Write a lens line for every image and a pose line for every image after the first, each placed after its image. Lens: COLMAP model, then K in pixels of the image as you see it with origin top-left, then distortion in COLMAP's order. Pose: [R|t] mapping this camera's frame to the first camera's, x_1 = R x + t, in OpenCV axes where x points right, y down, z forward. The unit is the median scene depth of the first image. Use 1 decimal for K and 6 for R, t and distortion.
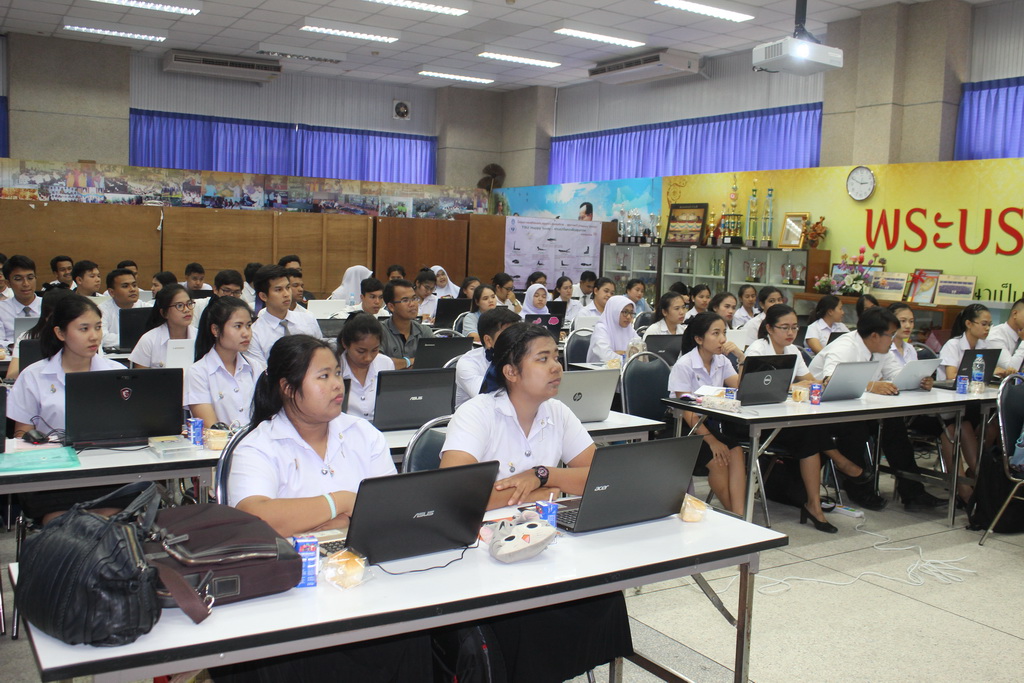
lens RADIAL K [[951.0, 0, 521.8], [0, 951.0, 344.0], [0, 0, 1]] dist [-0.087217, 0.000000]
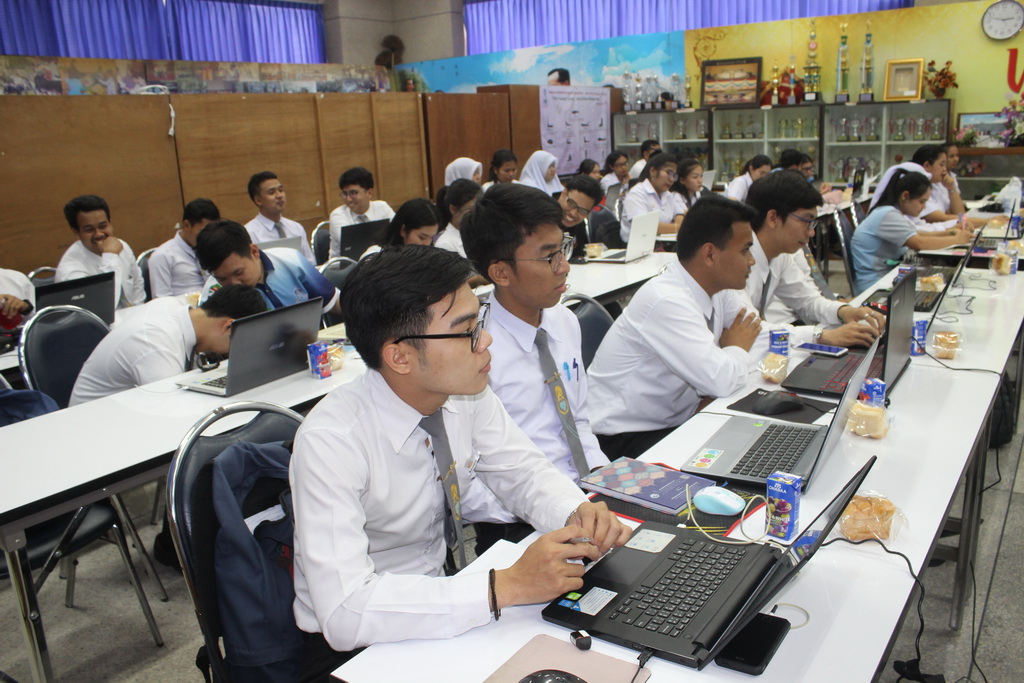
lens RADIAL K [[828.0, 0, 514.2], [0, 828.0, 350.6], [0, 0, 1]] dist [-0.148214, 0.113524]
pose [[0.915490, -0.182184, 0.358731, -0.357283], [0.123172, 0.975706, 0.181181, -0.049082], [-0.383024, -0.121684, 0.915689, 0.393977]]
